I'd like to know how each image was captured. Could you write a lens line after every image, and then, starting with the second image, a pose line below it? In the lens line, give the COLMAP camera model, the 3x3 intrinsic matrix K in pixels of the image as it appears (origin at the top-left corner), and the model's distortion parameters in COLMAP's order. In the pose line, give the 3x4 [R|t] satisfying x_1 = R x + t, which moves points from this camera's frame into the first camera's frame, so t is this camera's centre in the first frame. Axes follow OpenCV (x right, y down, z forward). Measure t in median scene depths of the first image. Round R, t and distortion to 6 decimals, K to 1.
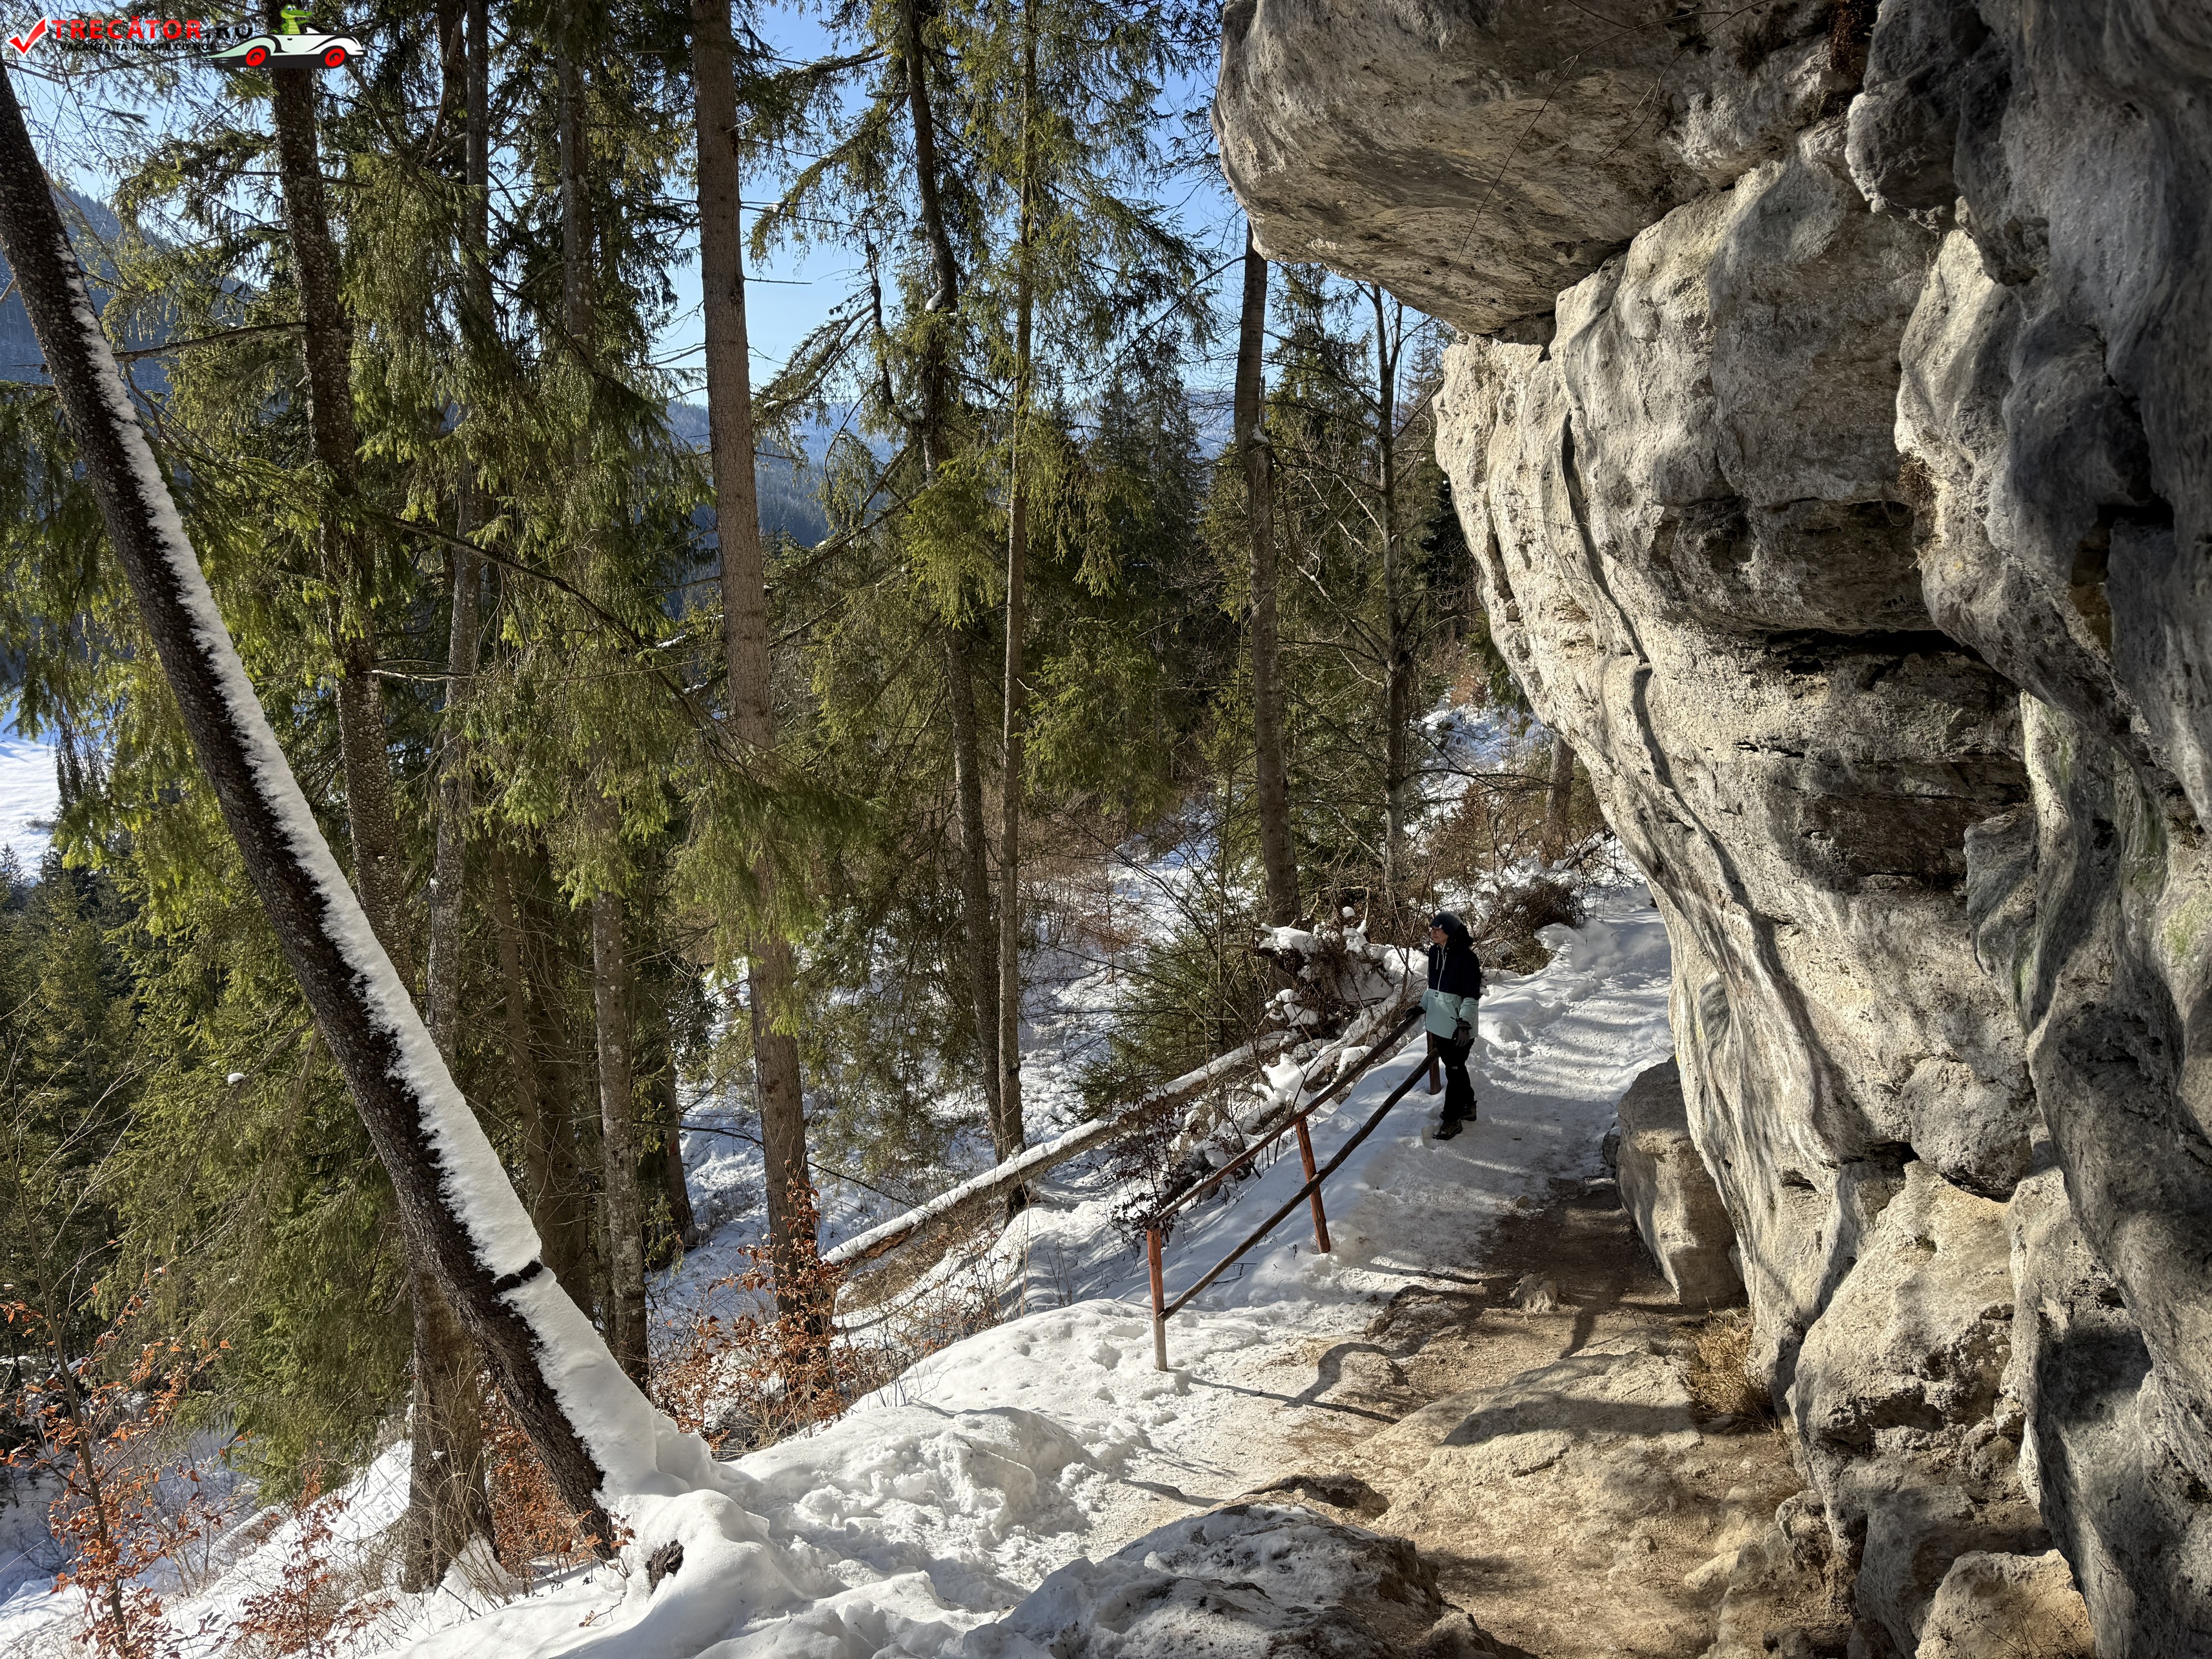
lens RADIAL K [[1558.8, 0, 1090.8], [0, 1558.8, 818.8], [0, 0, 1]] dist [0.052445, -0.052589]
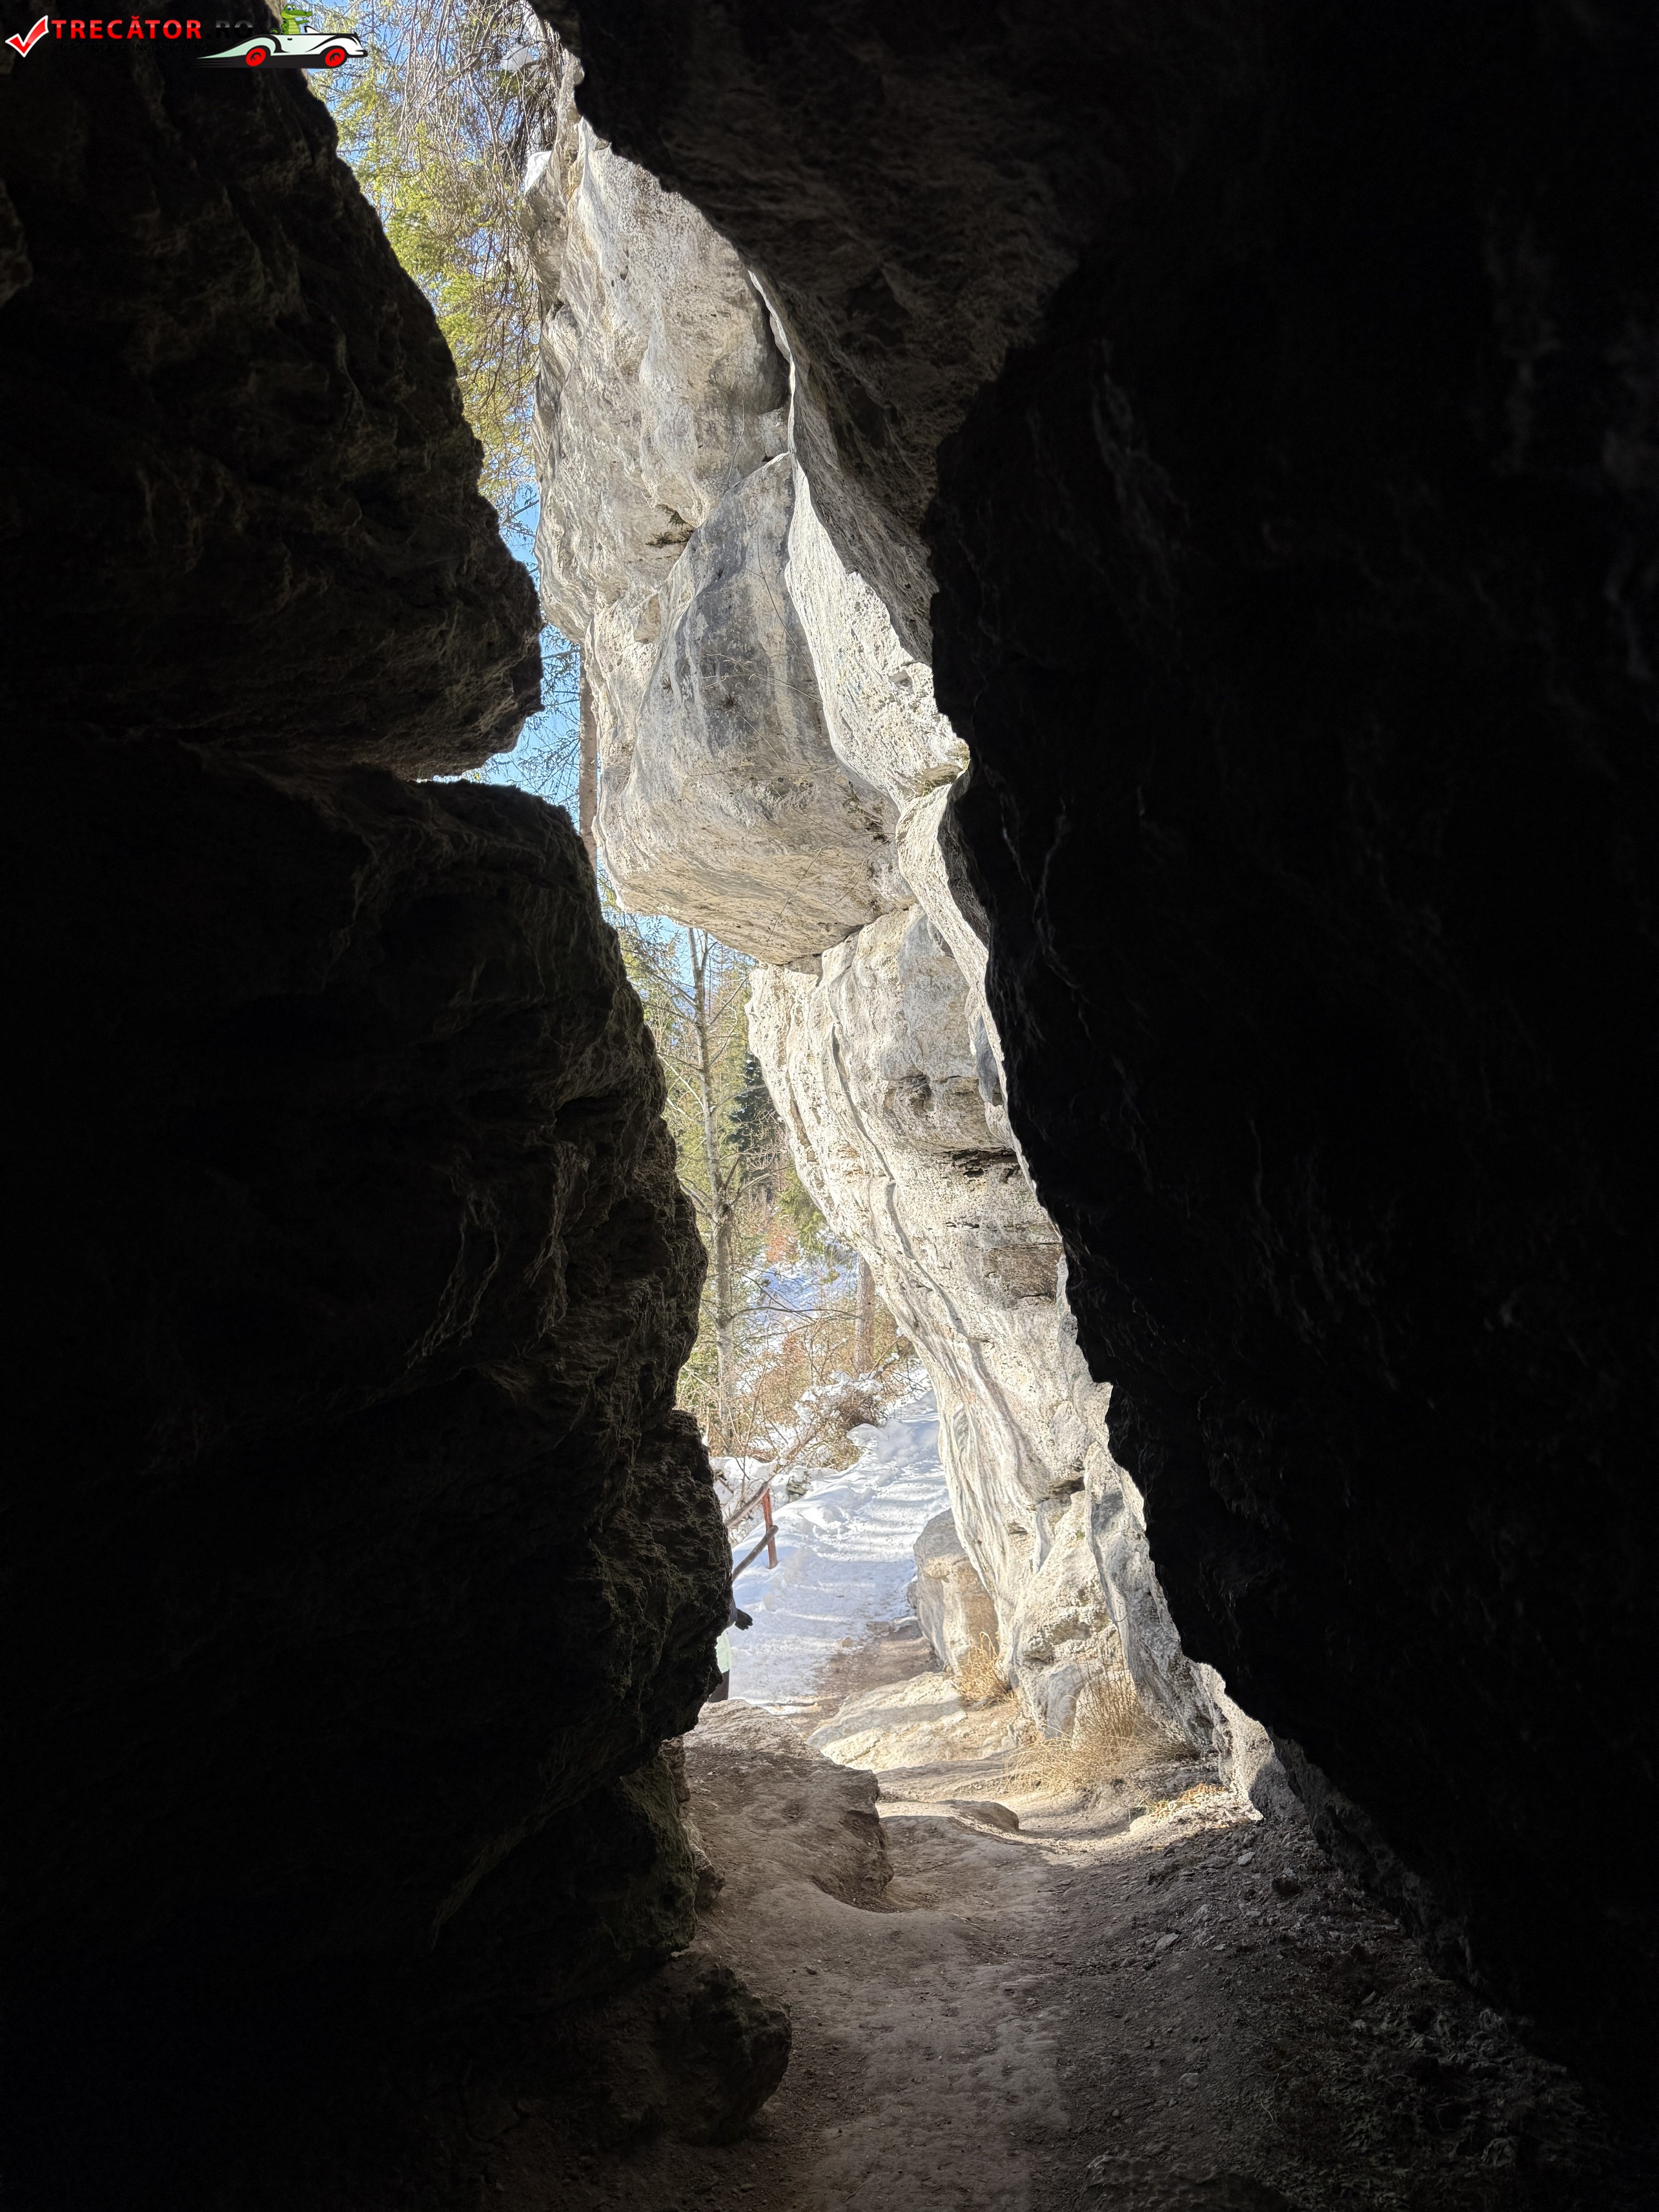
lens RADIAL K [[1558.8, 0, 840.7], [0, 1558.8, 1100.6], [0, 0, 1]] dist [0.052445, -0.052589]
pose [[0.961756, -0.011002, 0.273686, -0.110607], [0.061586, 0.982295, -0.176931, 0.088450], [-0.266894, 0.187019, 0.945405, -0.434007]]
